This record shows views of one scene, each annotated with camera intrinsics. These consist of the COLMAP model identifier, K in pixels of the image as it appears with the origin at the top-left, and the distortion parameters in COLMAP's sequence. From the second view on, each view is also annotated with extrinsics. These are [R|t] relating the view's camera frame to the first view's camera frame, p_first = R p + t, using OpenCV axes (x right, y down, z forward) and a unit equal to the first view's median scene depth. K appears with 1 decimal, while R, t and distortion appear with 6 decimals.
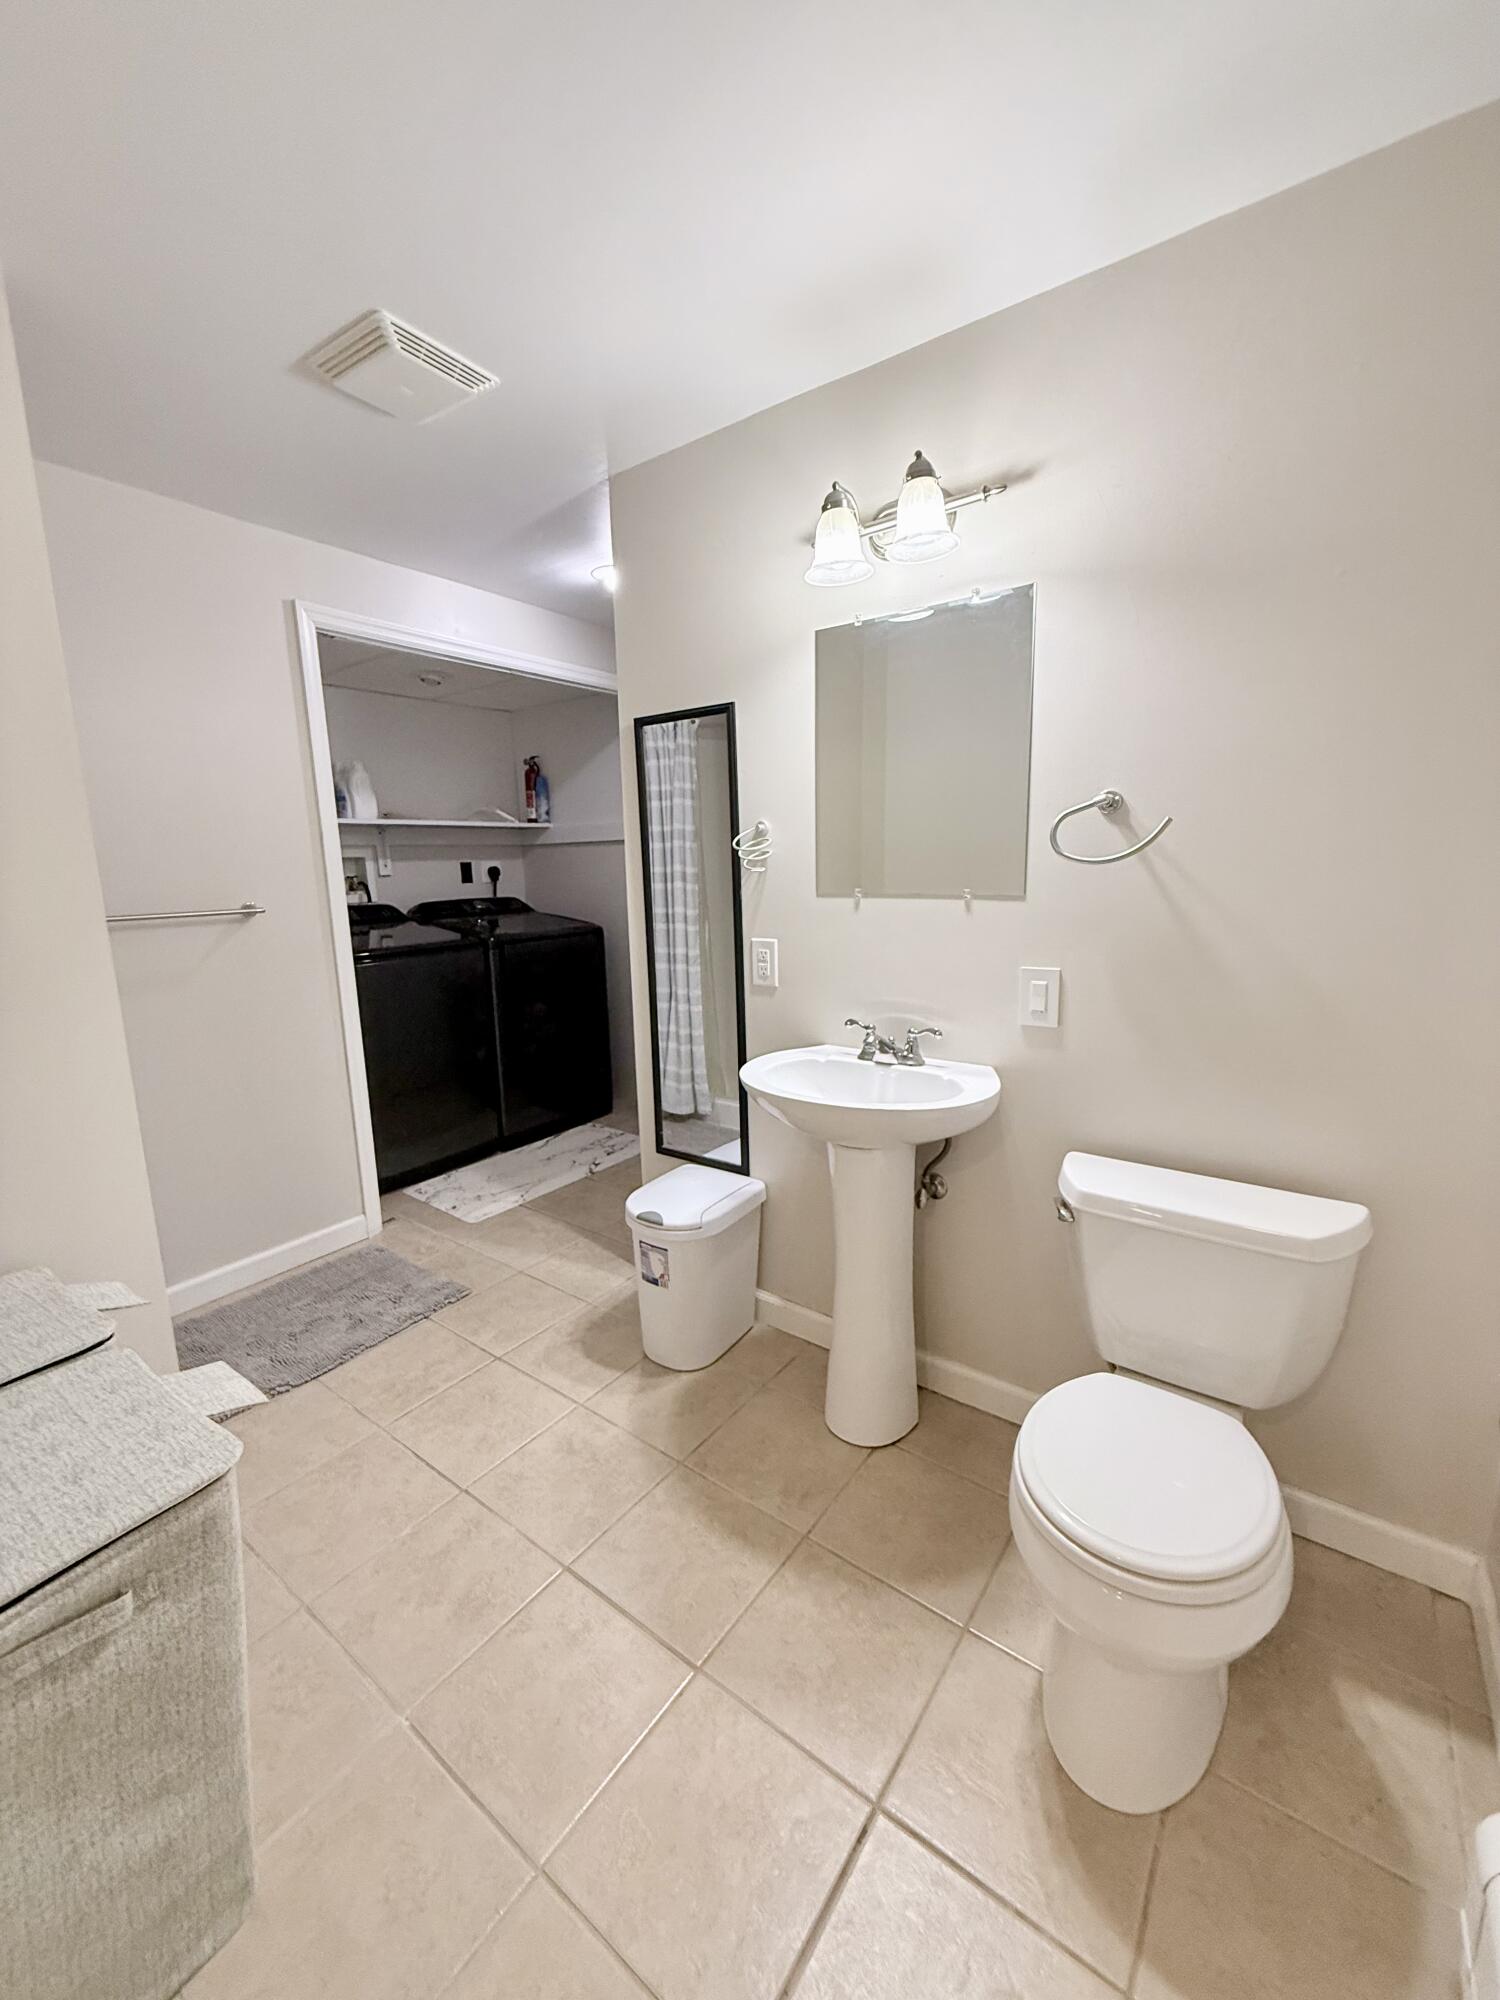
lens RADIAL K [[797.3, 0, 756.2], [0, 797.3, 990.6], [0, 0, 1]] dist [-0.001045, 0.000174]
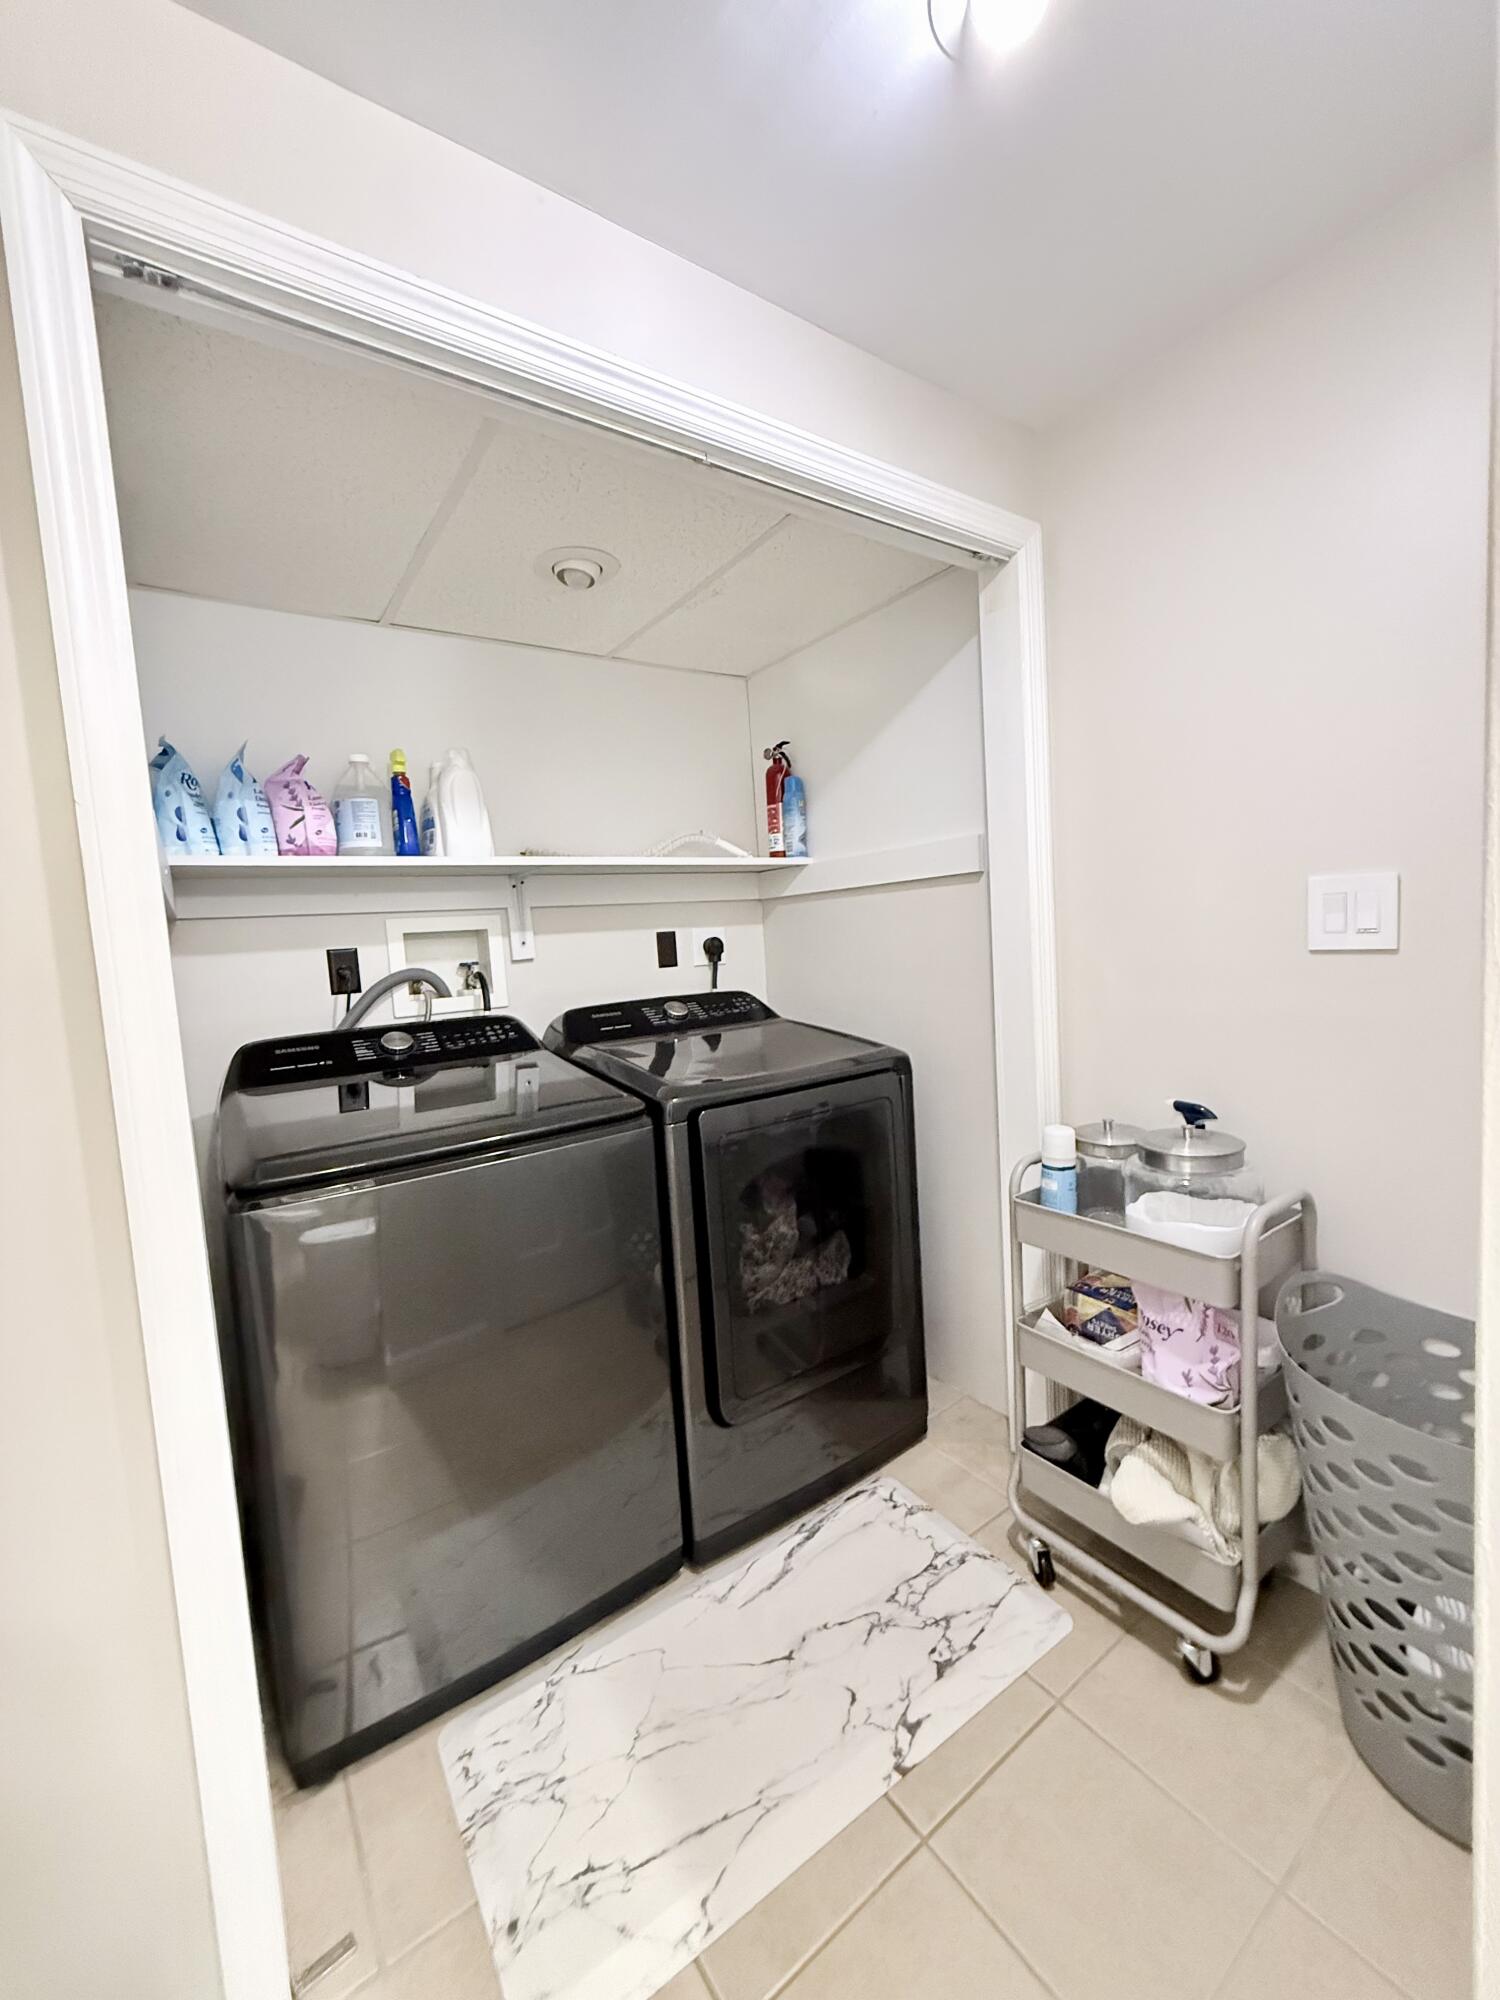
lens RADIAL K [[797.3, 0, 751.7], [0, 797.3, 1000.5], [0, 0, 1]] dist [-0.001045, 0.000174]
pose [[0.944365, -0.008971, -0.328778, -0.116483], [-0.013672, 0.997693, -0.066493, -0.074269], [0.328616, 0.067289, 0.942064, 0.481807]]
